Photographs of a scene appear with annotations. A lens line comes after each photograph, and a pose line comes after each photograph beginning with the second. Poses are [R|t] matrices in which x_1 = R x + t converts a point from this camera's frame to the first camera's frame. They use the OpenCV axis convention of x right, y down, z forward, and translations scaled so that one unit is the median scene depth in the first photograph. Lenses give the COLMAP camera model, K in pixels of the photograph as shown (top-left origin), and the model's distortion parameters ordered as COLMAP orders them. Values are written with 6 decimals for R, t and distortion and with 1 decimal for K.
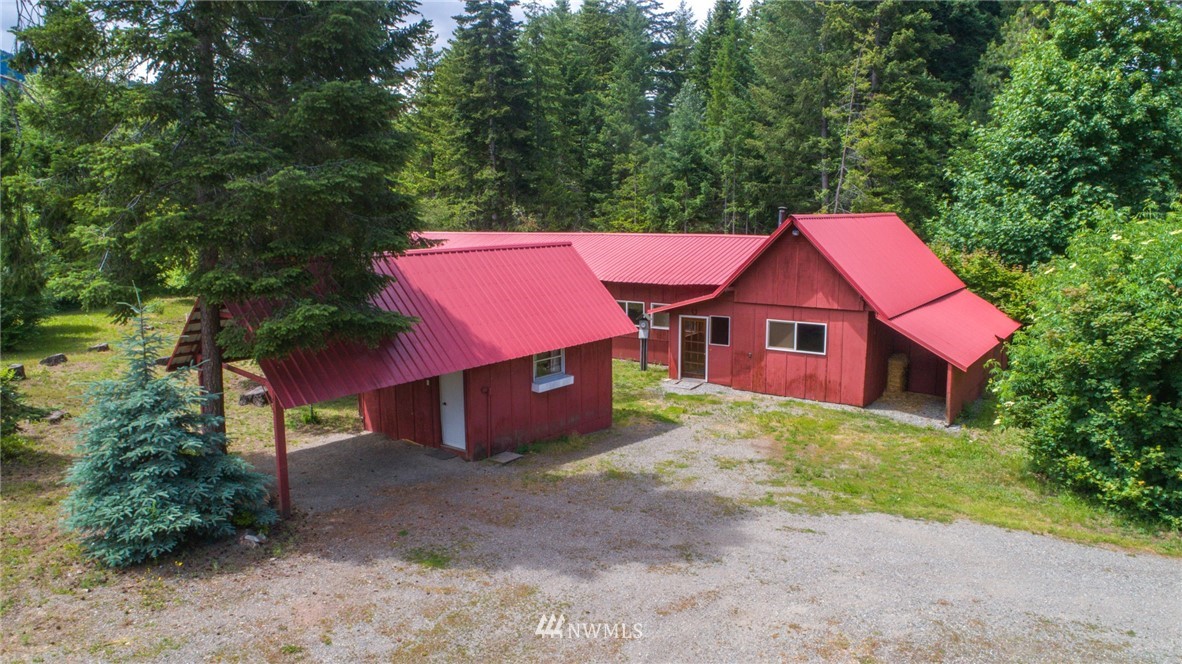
lens RADIAL K [[790.1, 0, 593.2], [0, 790.1, 331.3], [0, 0, 1]] dist [0.000502, 0.000363]
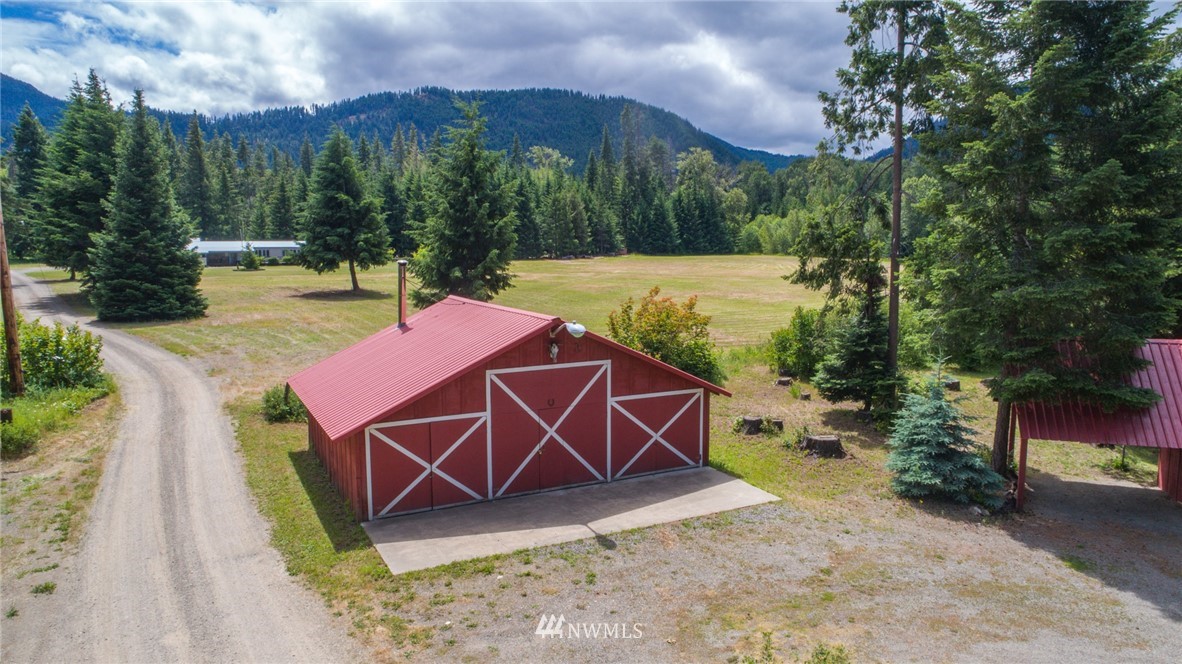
lens RADIAL K [[790.1, 0, 591.2], [0, 790.1, 331.7], [0, 0, 1]] dist [0.000502, 0.000363]
pose [[0.373378, 0.116163, -0.920378, 0.774672], [-0.147283, 0.986968, 0.064818, -0.091334], [0.915913, 0.111354, 0.385621, -0.413112]]
